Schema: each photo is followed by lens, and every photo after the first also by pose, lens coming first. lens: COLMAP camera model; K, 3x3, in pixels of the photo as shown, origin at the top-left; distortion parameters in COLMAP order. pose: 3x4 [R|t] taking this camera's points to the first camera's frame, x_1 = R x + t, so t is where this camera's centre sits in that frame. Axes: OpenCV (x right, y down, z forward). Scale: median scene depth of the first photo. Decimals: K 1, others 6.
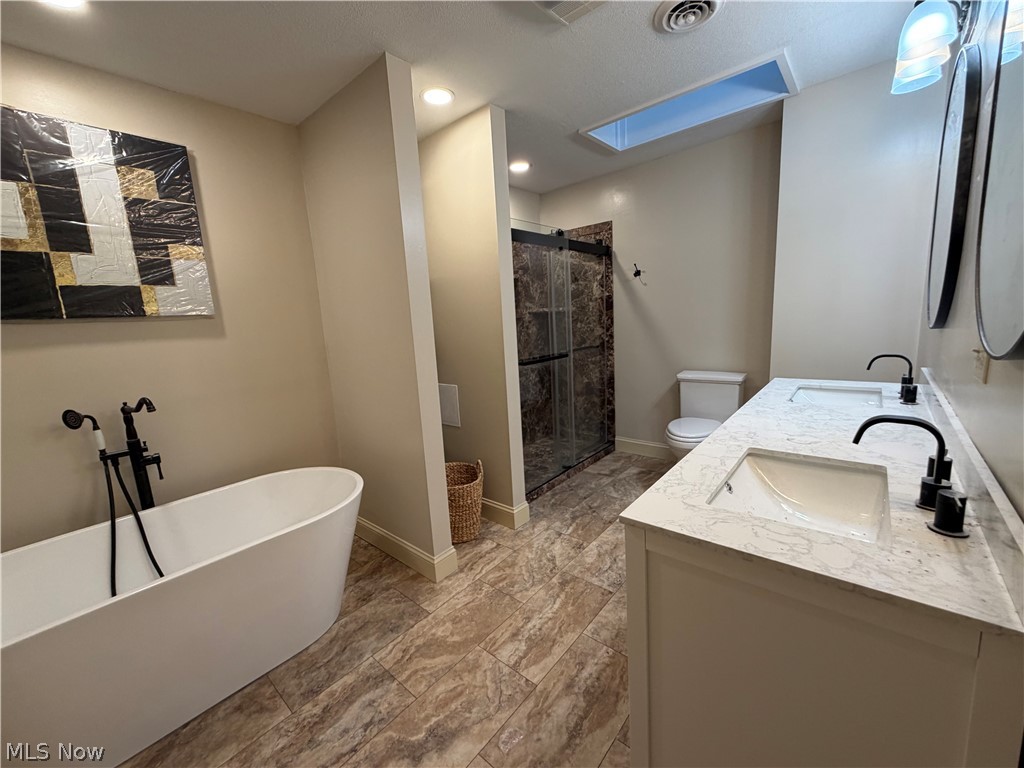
lens RADIAL K [[411.5, 0, 510.0], [0, 411.5, 383.4], [0, 0, 1]] dist [0.002735, -0.000155]
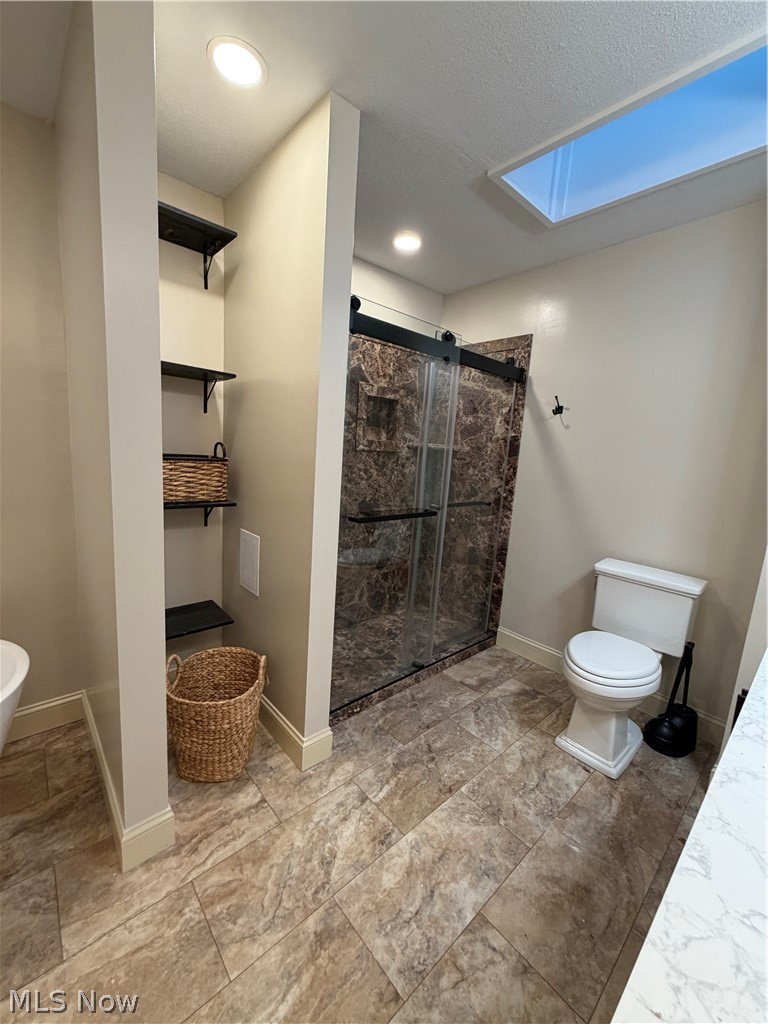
lens RADIAL K [[411.5, 0, 383.5], [0, 411.5, 509.2], [0, 0, 1]] dist [0.002735, -0.000155]
pose [[0.984721, 0.140632, -0.102703, 0.185643], [-0.141573, 0.989926, -0.001892, -0.091549], [0.101402, 0.016403, 0.994710, 0.448437]]
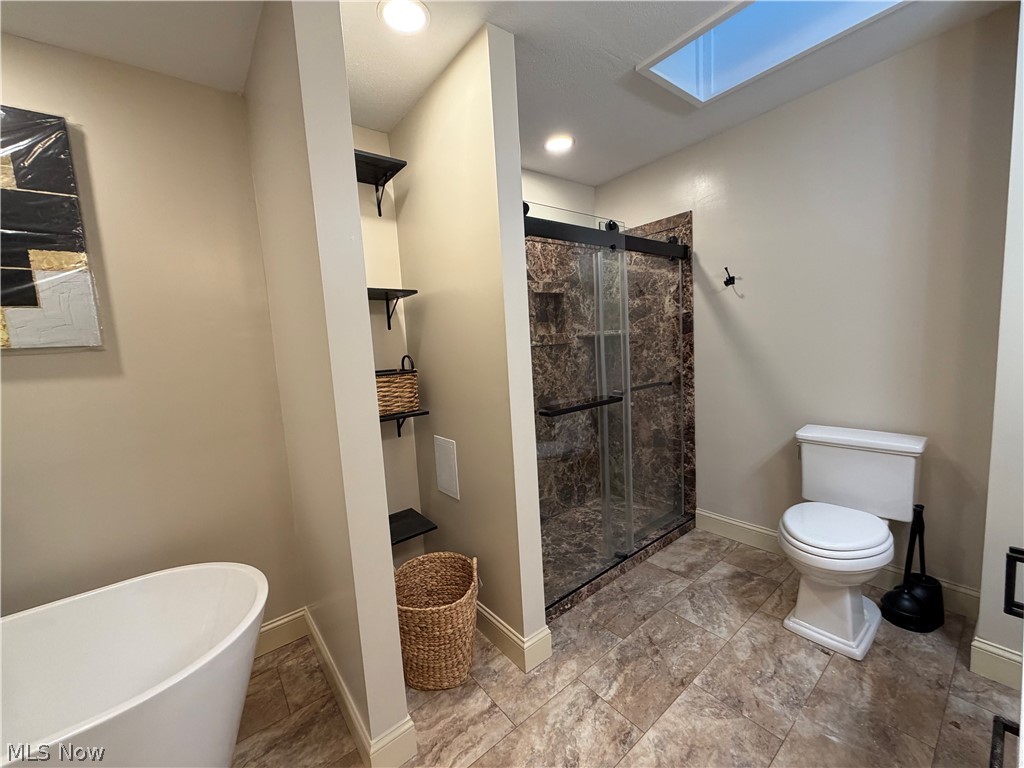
lens RADIAL K [[411.5, 0, 508.3], [0, 411.5, 382.6], [0, 0, 1]] dist [0.002735, -0.000155]
pose [[0.982196, 0.017193, -0.187070, 0.123104], [-0.026742, 0.998458, -0.048640, -0.084953], [0.185946, 0.052777, 0.981142, 0.422322]]
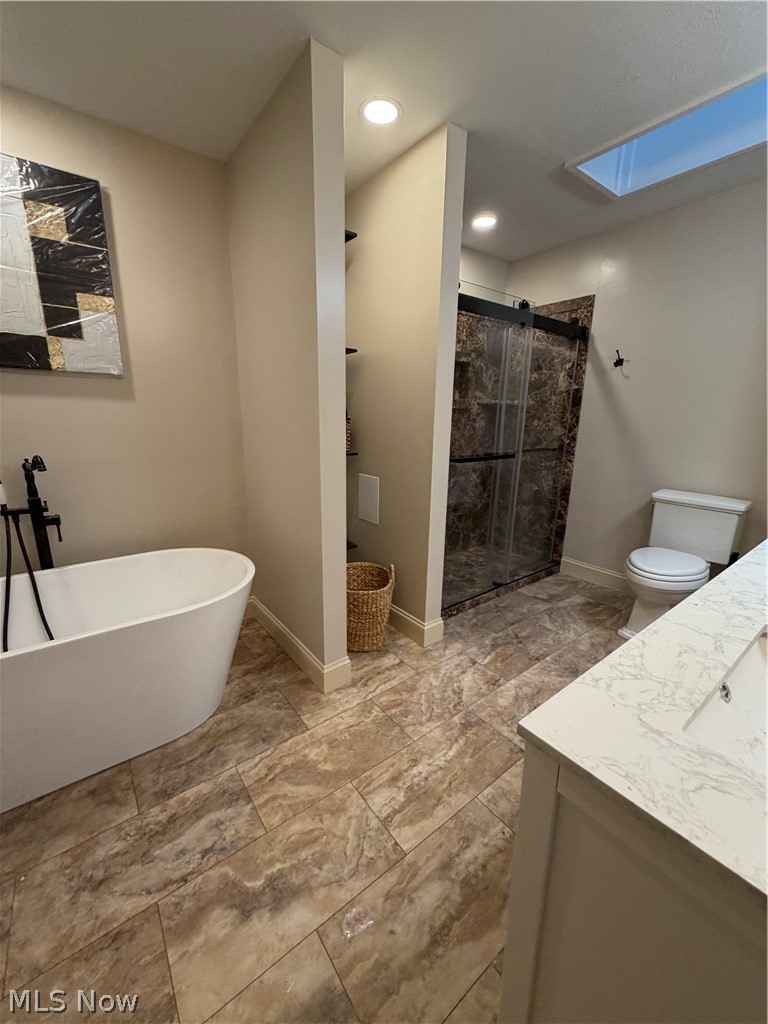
lens RADIAL K [[411.5, 0, 383.3], [0, 411.5, 509.9], [0, 0, 1]] dist [0.002735, -0.000155]
pose [[0.976768, 0.118613, -0.178478, 0.062404], [-0.104369, 0.990707, 0.087221, -0.006030], [0.187165, -0.066567, 0.980070, 0.173298]]
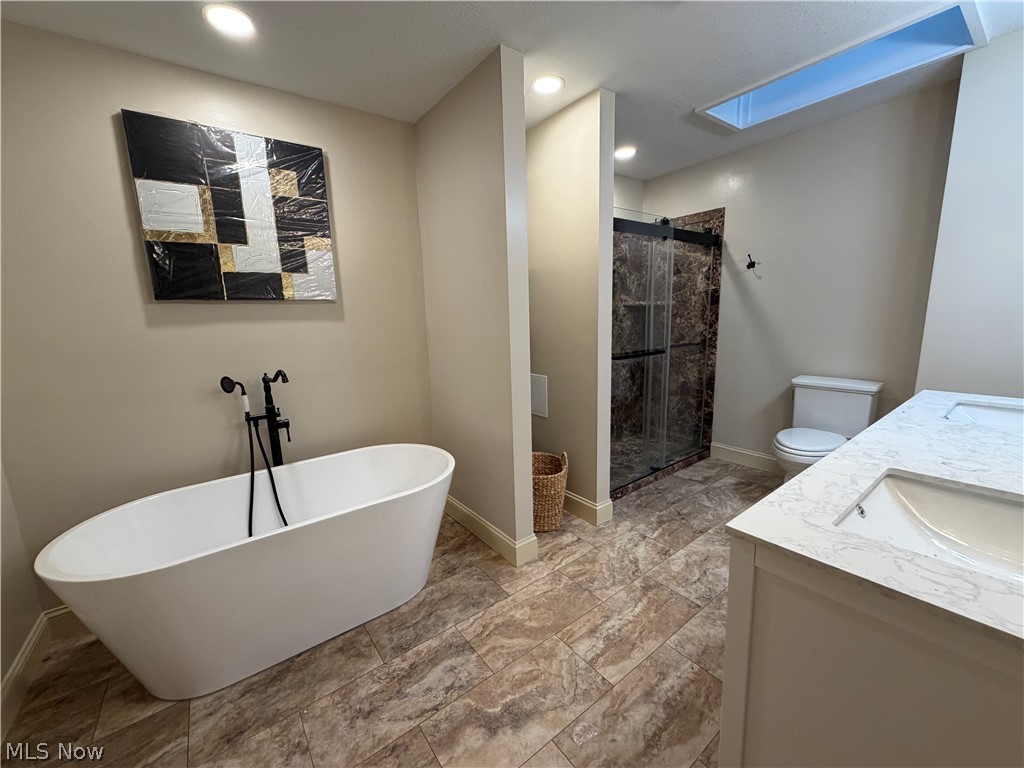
lens RADIAL K [[411.5, 0, 509.6], [0, 411.5, 383.3], [0, 0, 1]] dist [0.002735, -0.000155]
pose [[0.977279, 0.063874, -0.202103, -0.018034], [-0.060077, 0.997884, 0.024873, 0.003535], [0.203264, -0.012167, 0.979048, -0.000891]]
